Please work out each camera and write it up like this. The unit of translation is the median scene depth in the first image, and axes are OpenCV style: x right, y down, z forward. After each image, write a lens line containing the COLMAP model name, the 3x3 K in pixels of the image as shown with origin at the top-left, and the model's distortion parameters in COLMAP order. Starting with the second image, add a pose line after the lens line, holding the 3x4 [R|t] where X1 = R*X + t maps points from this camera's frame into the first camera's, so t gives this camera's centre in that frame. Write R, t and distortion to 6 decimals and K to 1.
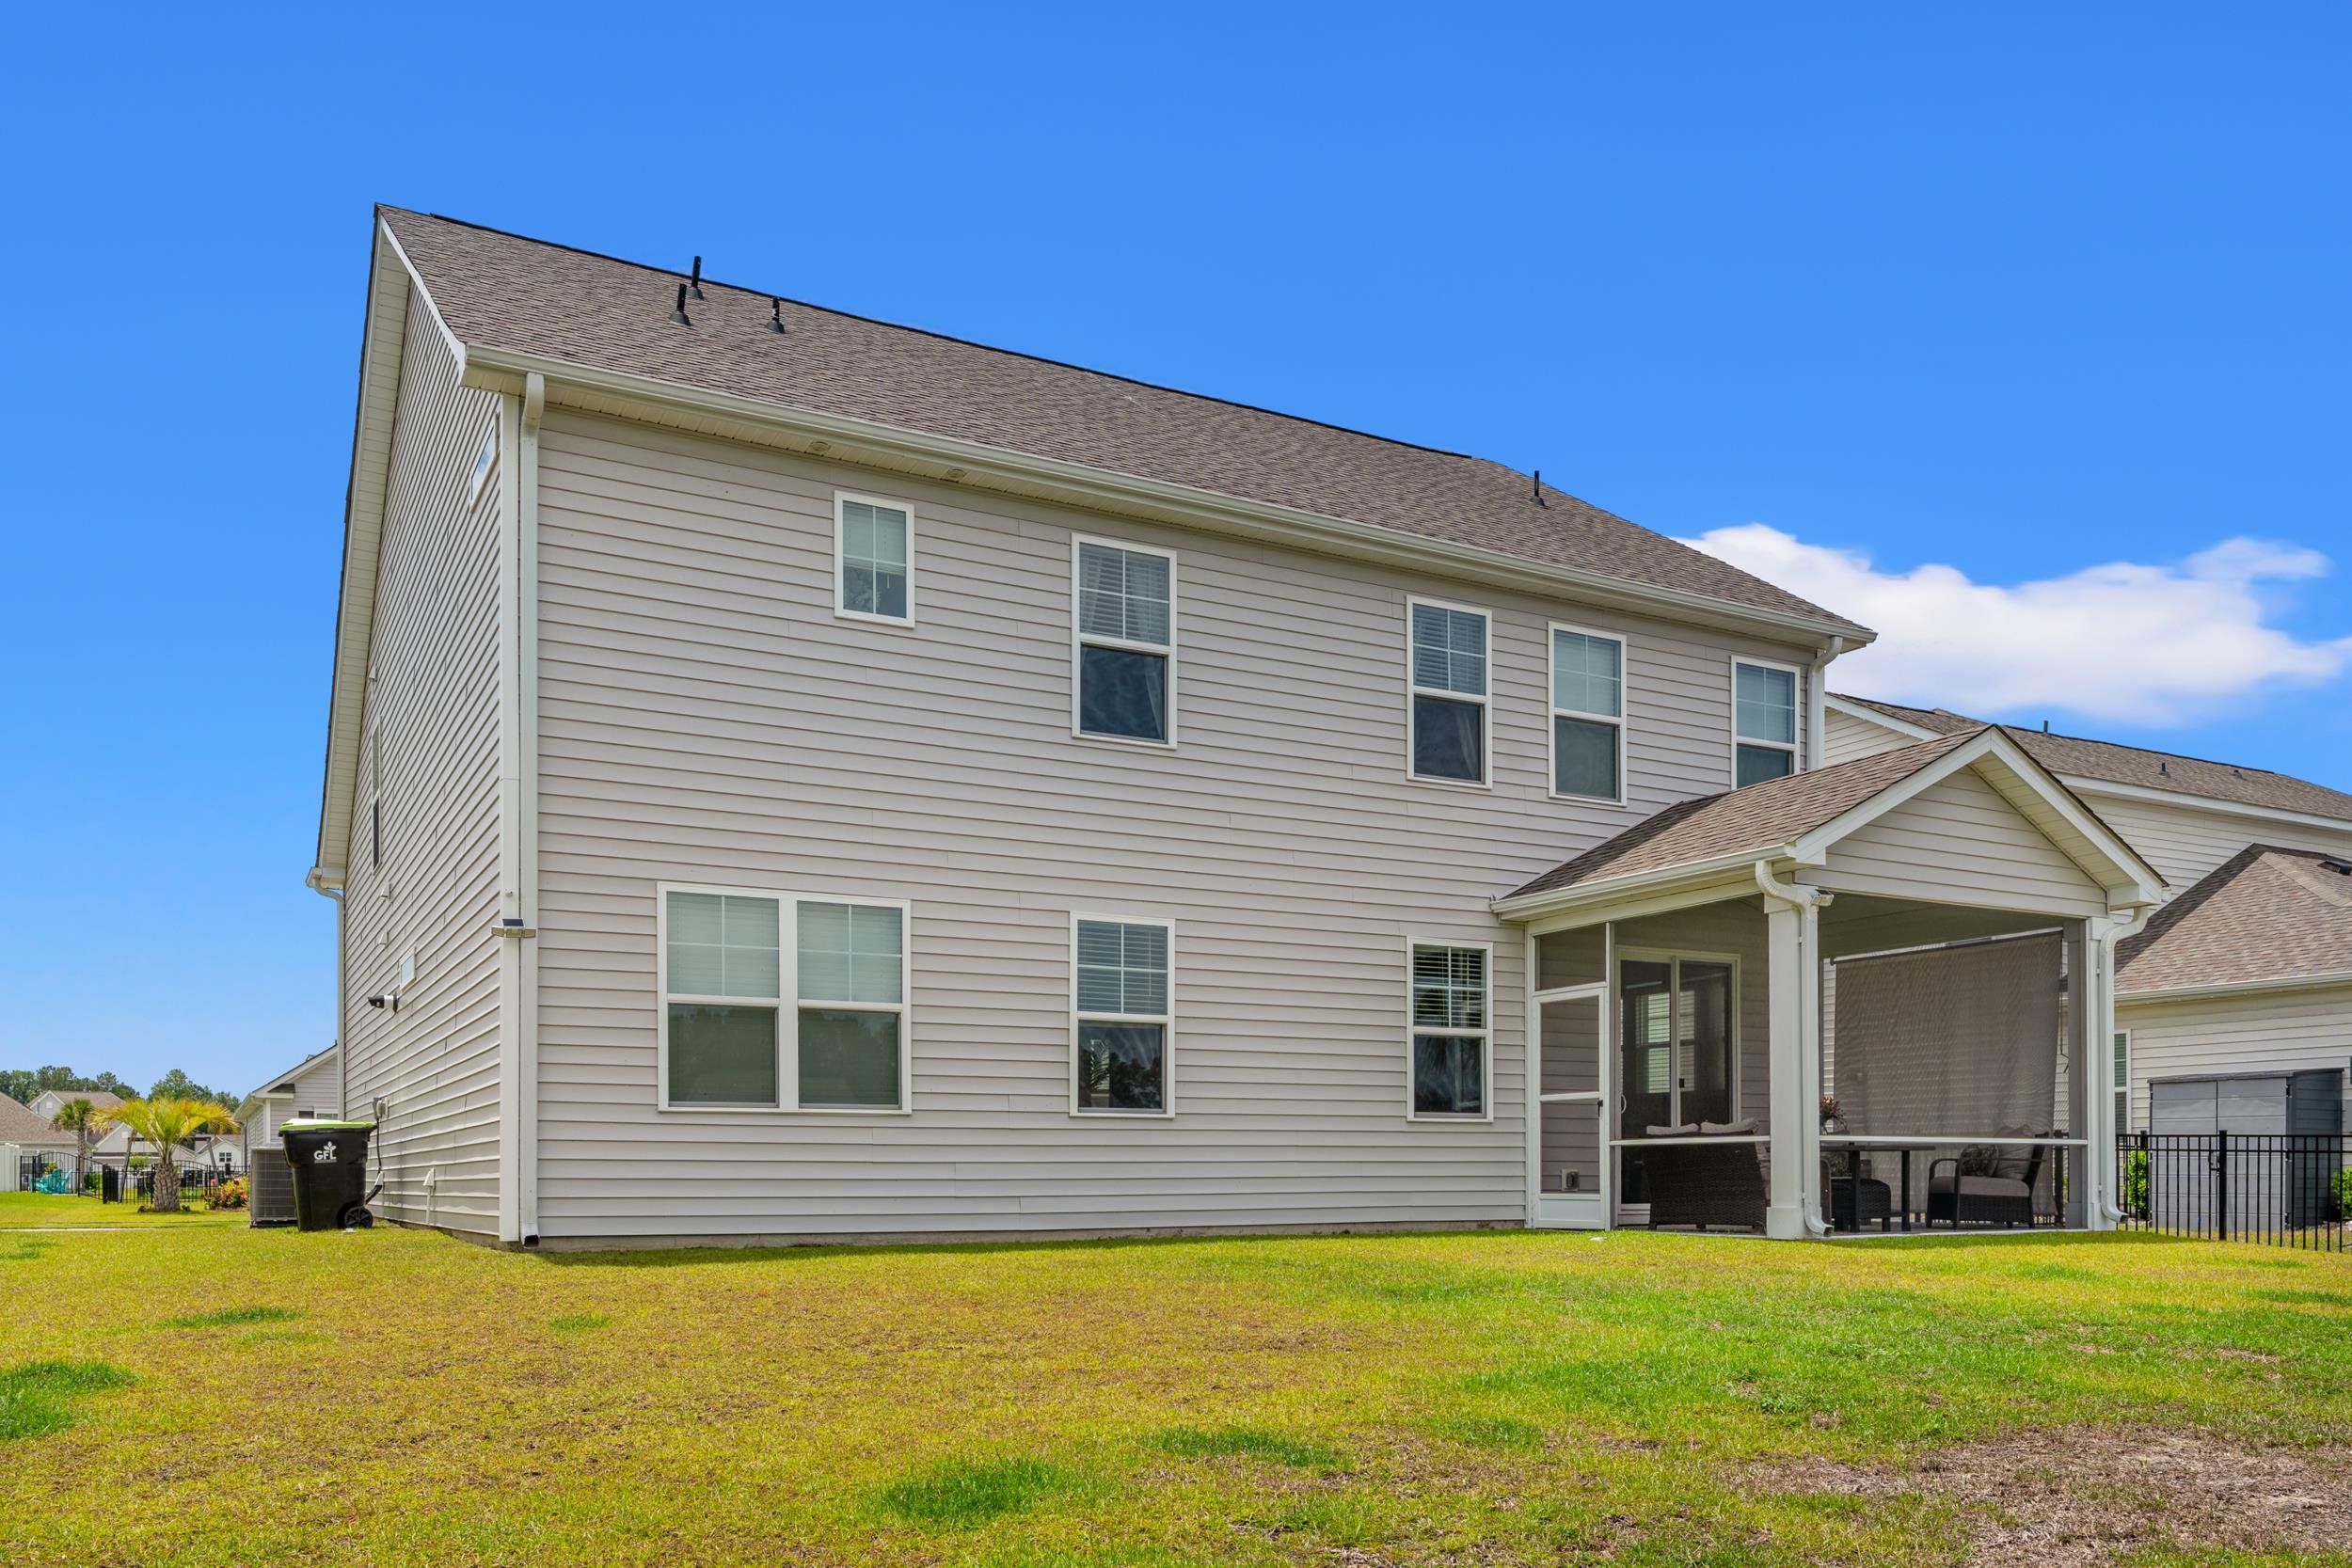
lens RADIAL K [[1828.7, 0, 1307.1], [0, 1828.7, 793.6], [0, 0, 1]] dist [-0.001834, -0.004823]
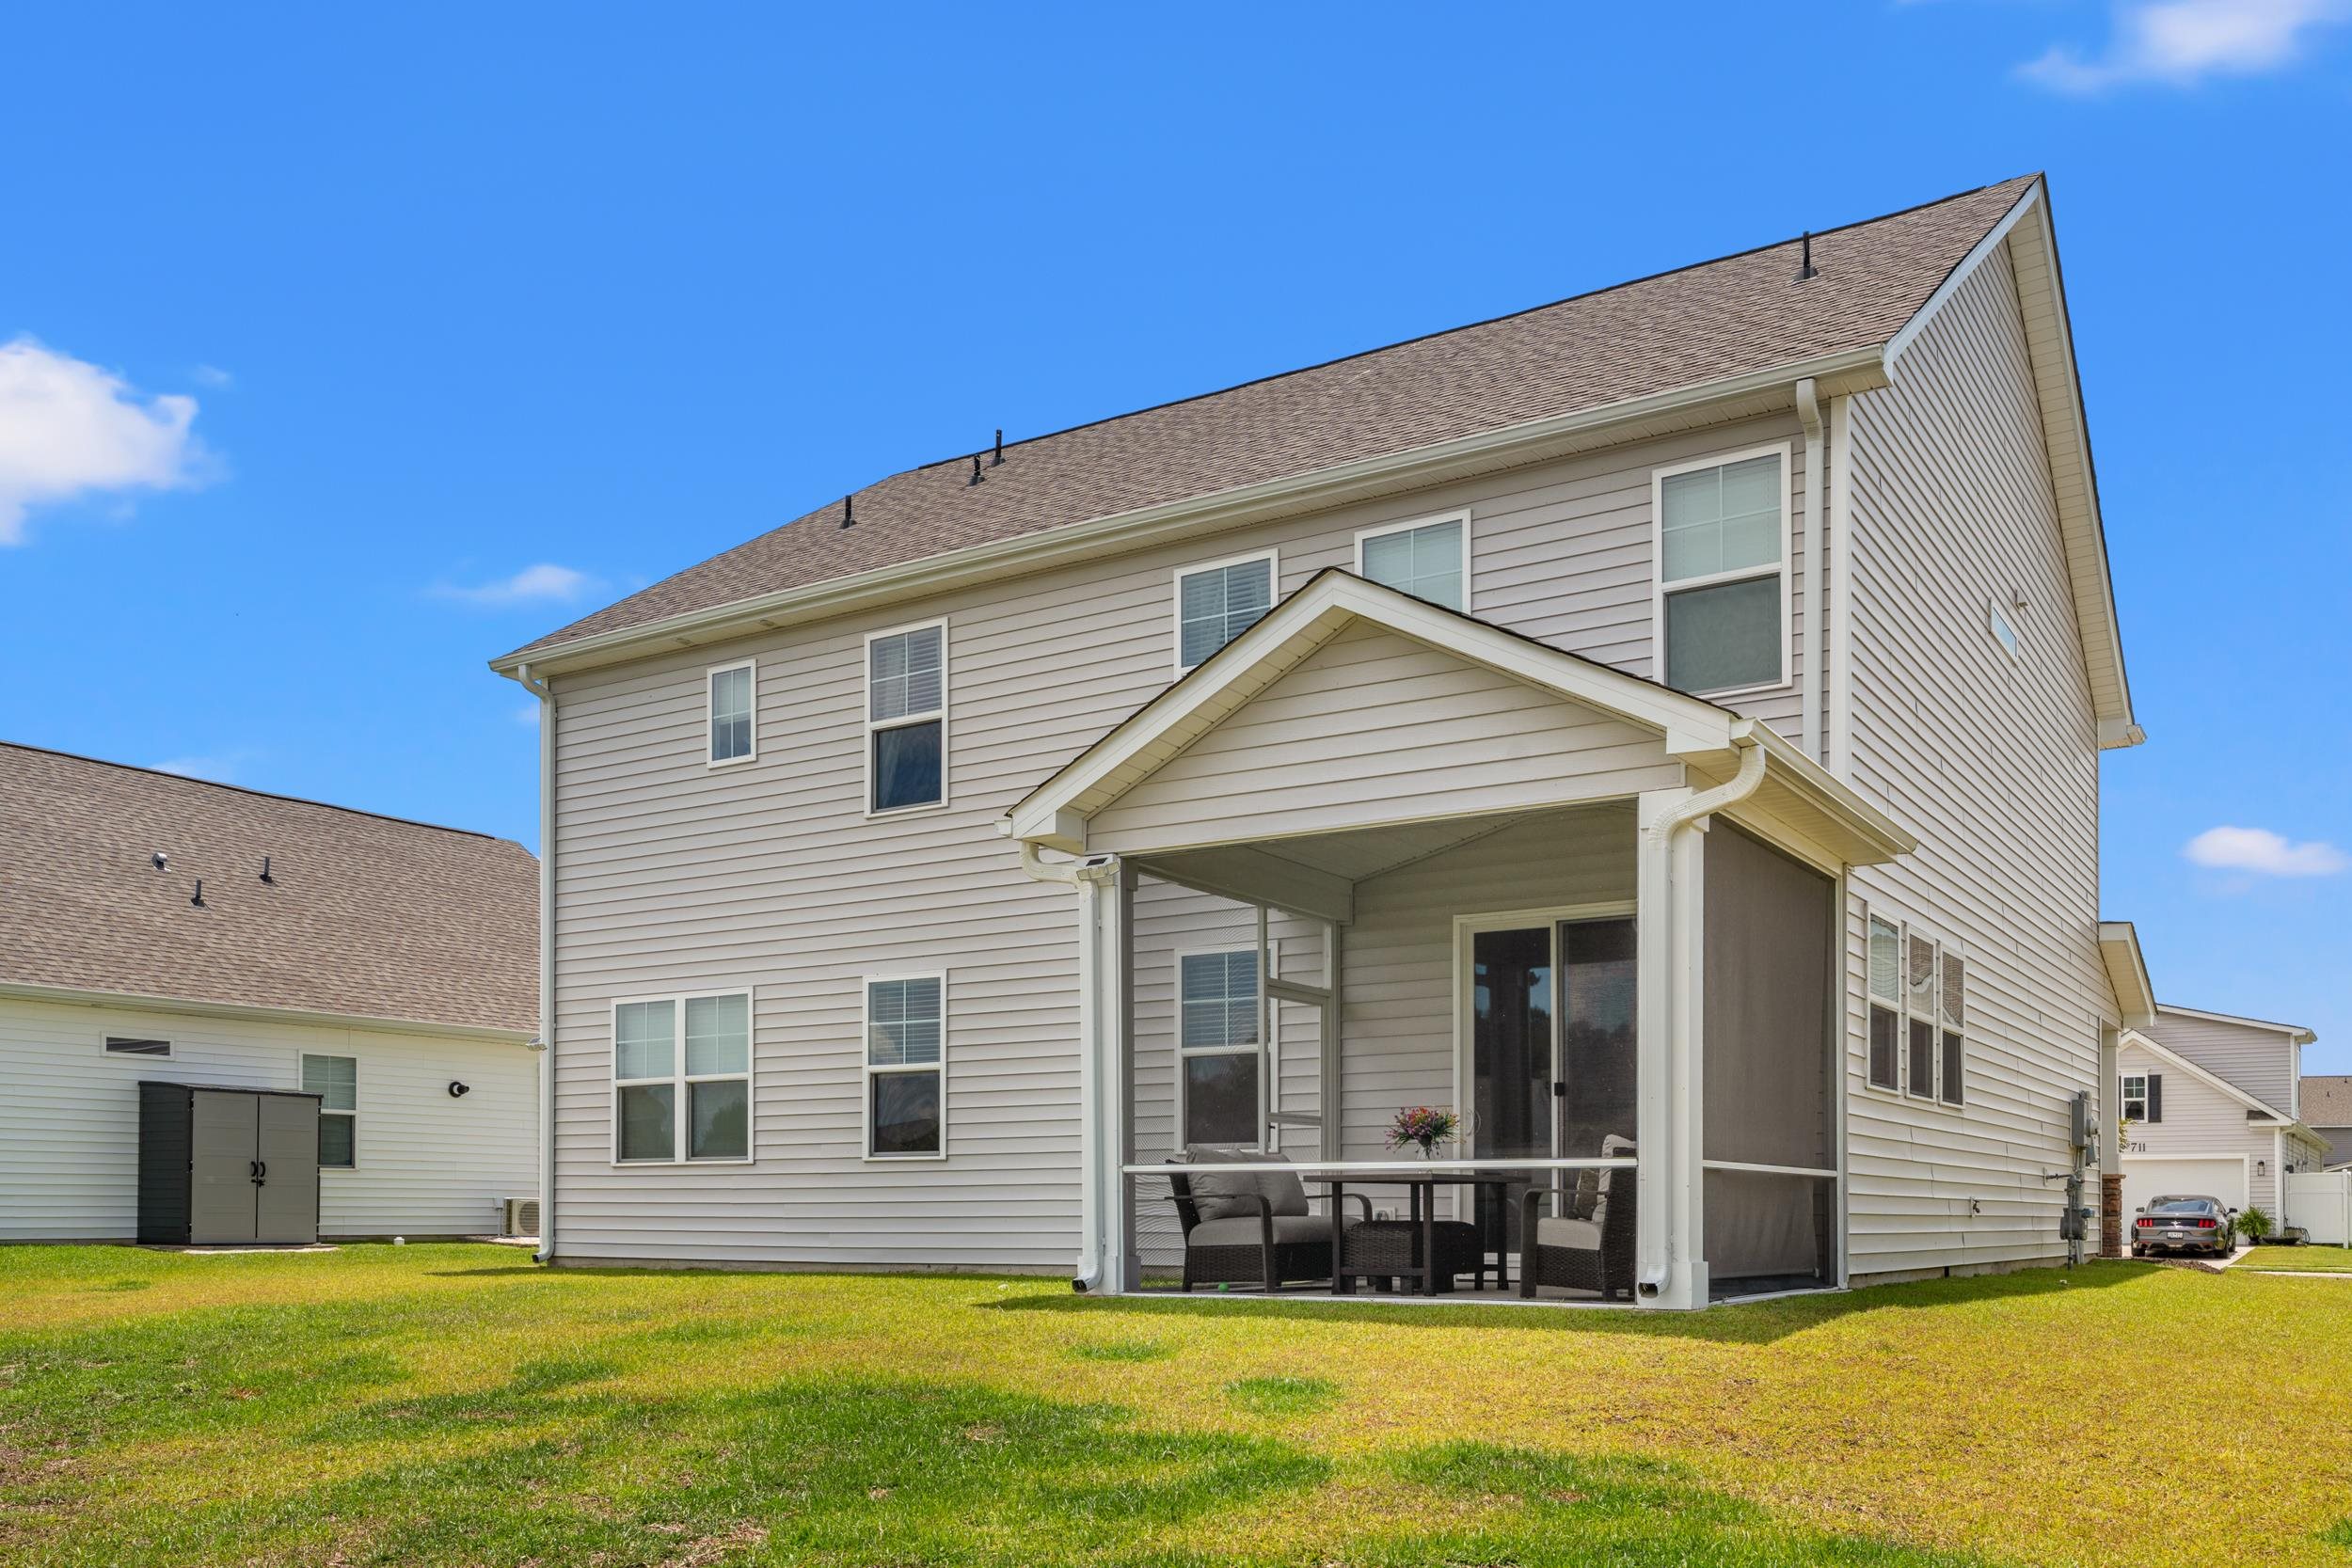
lens RADIAL K [[2035.4, 0, 1176.0], [0, 2035.4, 784.0], [0, 0, 1]] dist [0.048754, -0.004175]
pose [[0.428966, -0.182378, -0.884718, 1.046673], [0.182368, 0.976724, -0.112921, 0.122081], [0.884720, -0.112905, 0.452242, 0.605062]]
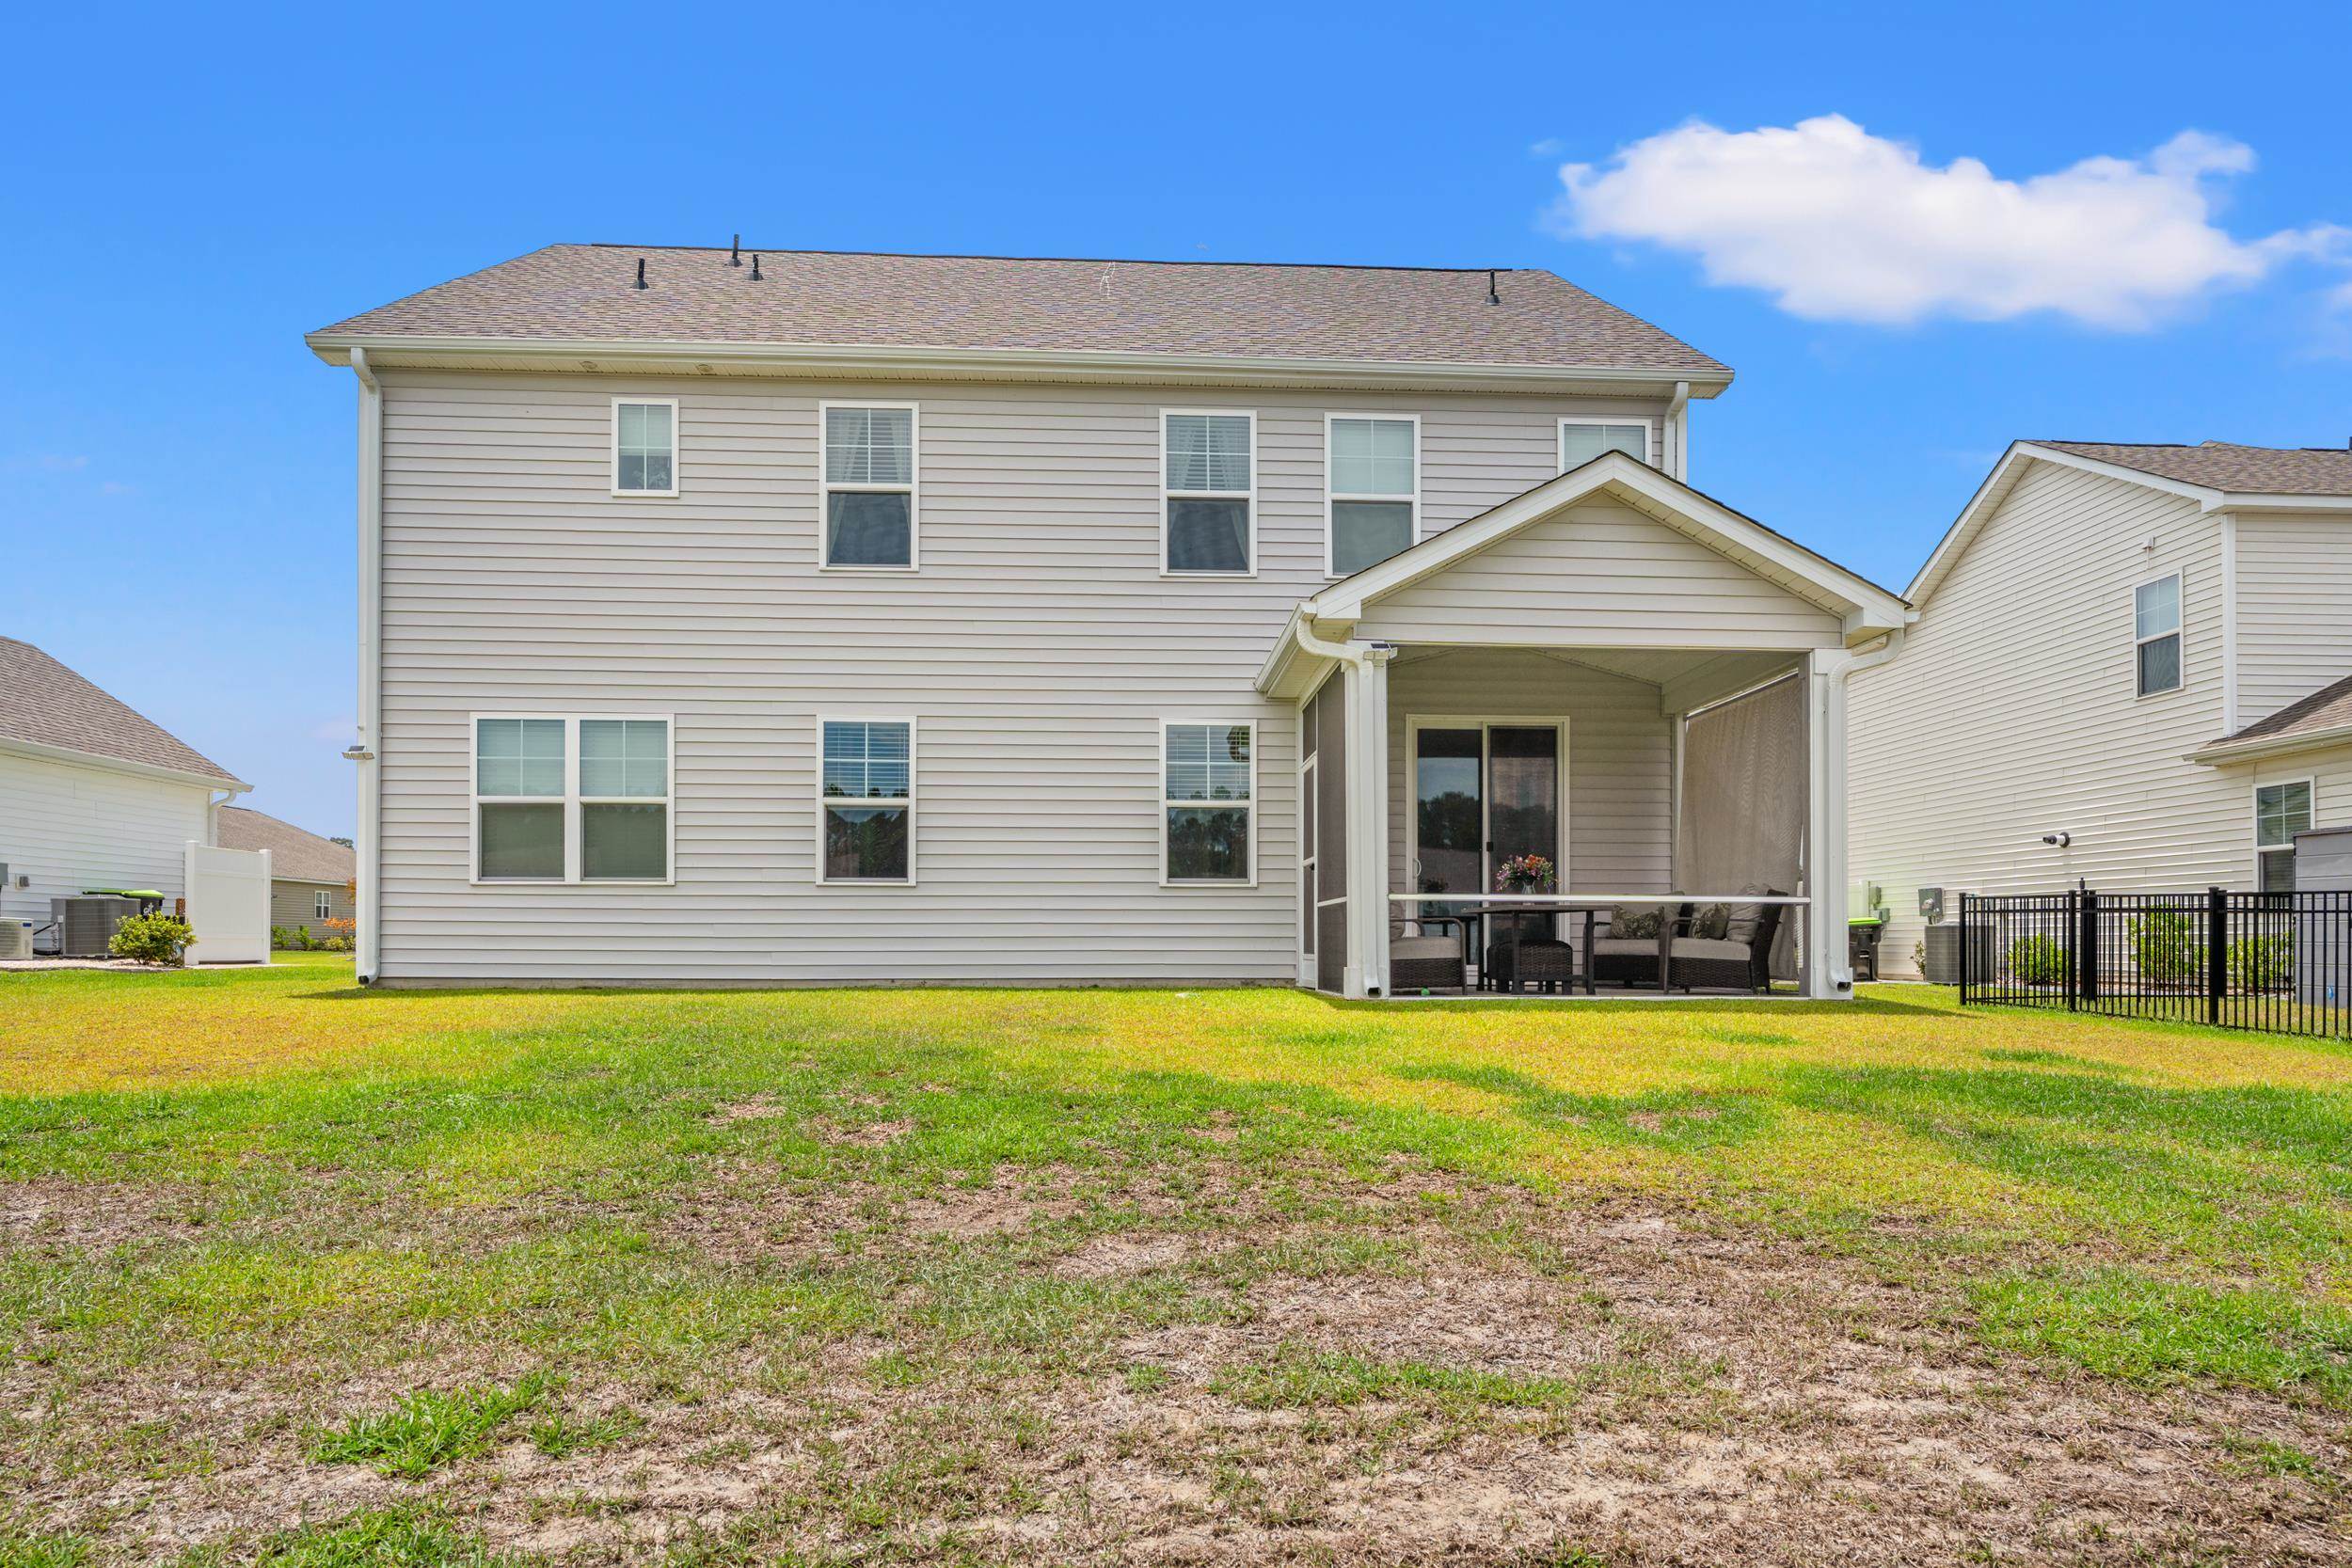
lens RADIAL K [[1412.1, 0, 1171.7], [0, 1412.1, 678.1], [0, 0, 1]] dist [0.001494, 0.002567]
pose [[0.891080, -0.078353, -0.447031, 0.481153], [0.089214, 0.996007, 0.003257, 0.056620], [0.444991, -0.042784, 0.894513, 0.269311]]
